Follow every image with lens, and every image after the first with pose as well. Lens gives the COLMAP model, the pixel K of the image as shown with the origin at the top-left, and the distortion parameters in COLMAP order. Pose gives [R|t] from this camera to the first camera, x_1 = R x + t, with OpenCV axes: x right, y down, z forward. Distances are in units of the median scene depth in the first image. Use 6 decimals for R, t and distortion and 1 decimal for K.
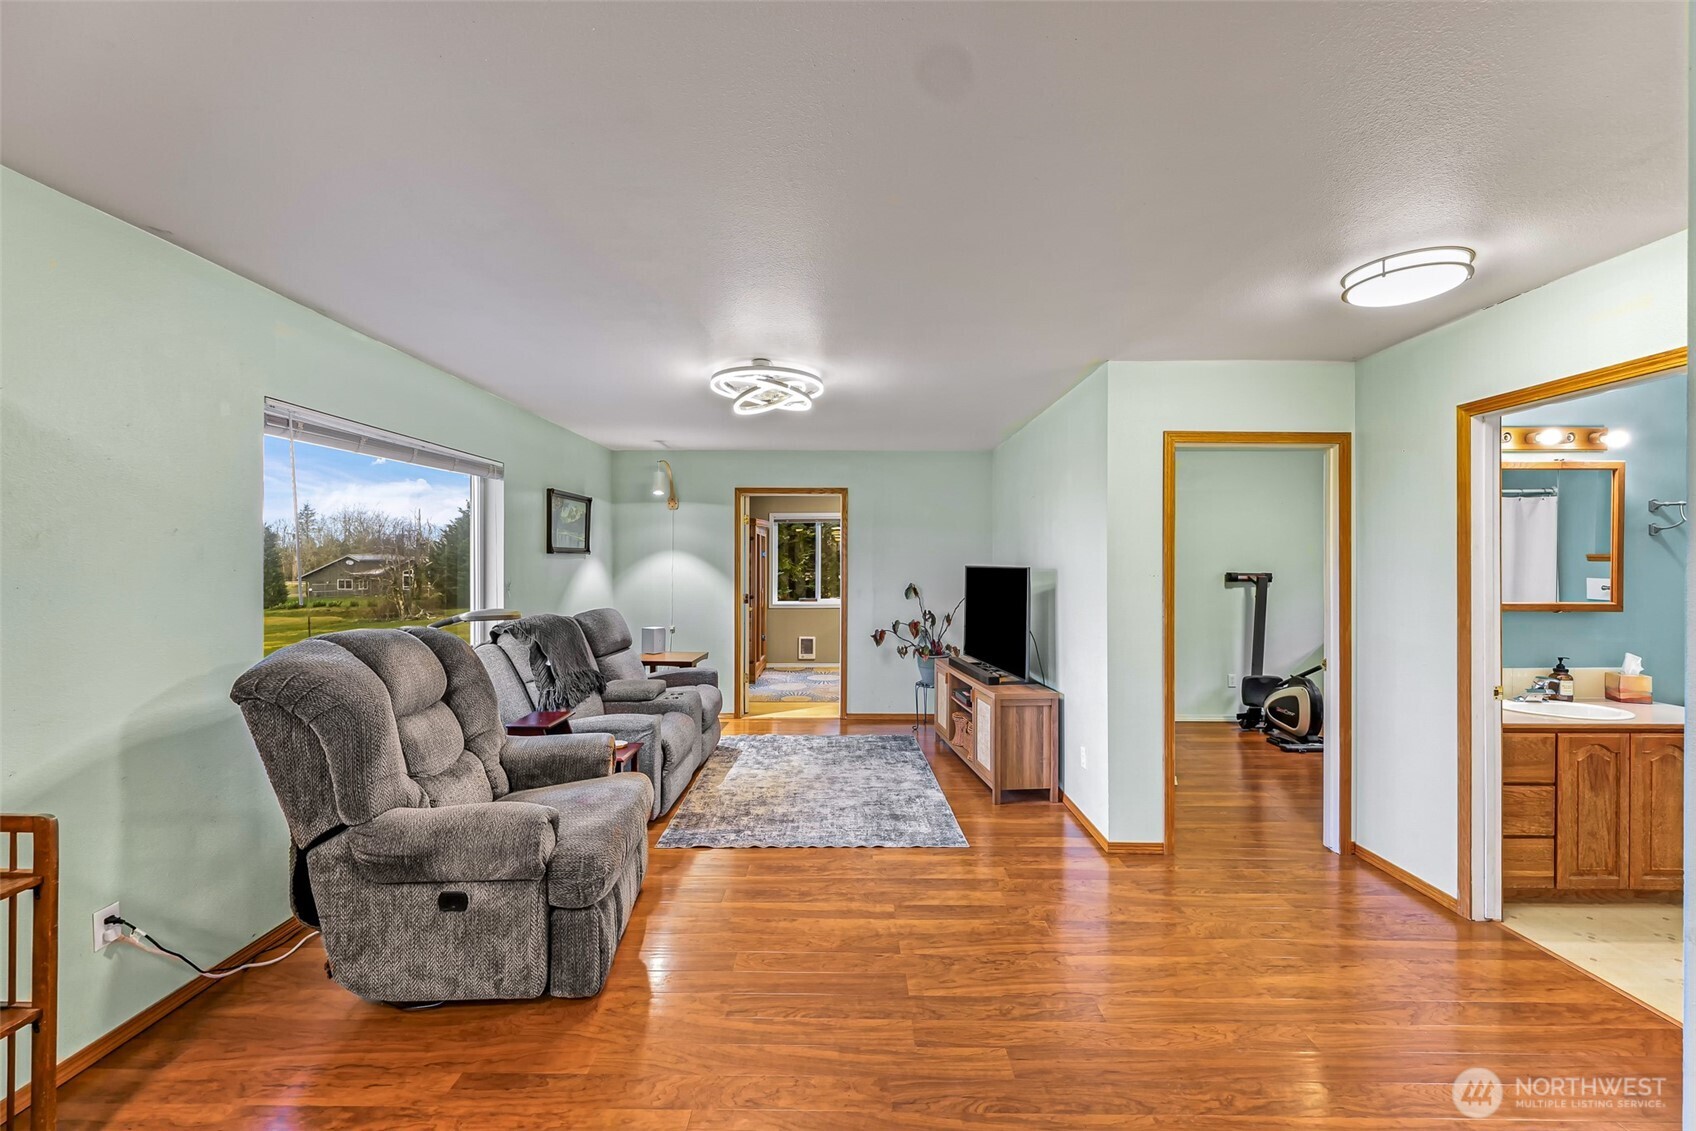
lens RADIAL K [[688.3, 0, 853.8], [0, 688.3, 560.3], [0, 0, 1]] dist [0.000160, 0.000253]
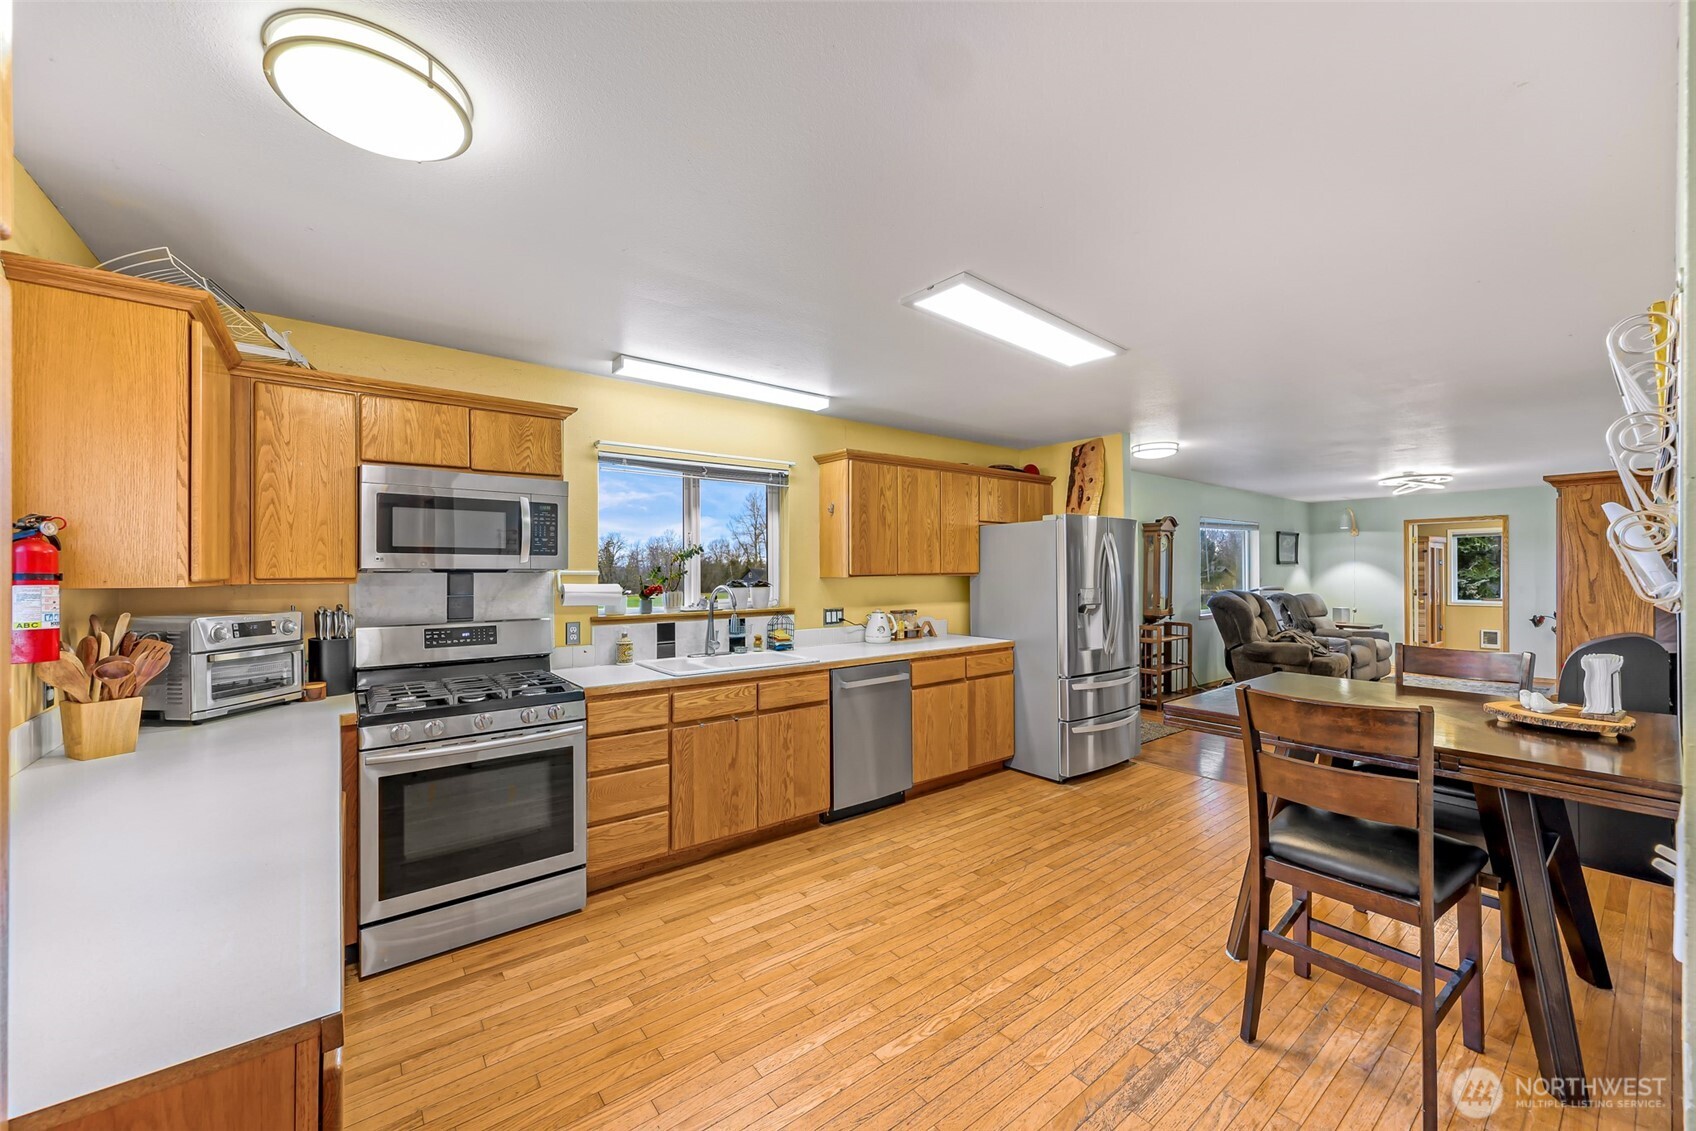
lens RADIAL K [[604.2, 0, 873.8], [0, 604.2, 575.3], [0, 0, 1]] dist [-0.000869, -0.000046]
pose [[0.605911, 0.000301, -0.795532, 0.227067], [0.006043, 0.999969, 0.004981, 0.005772], [0.795509, -0.007825, 0.605891, -0.948488]]
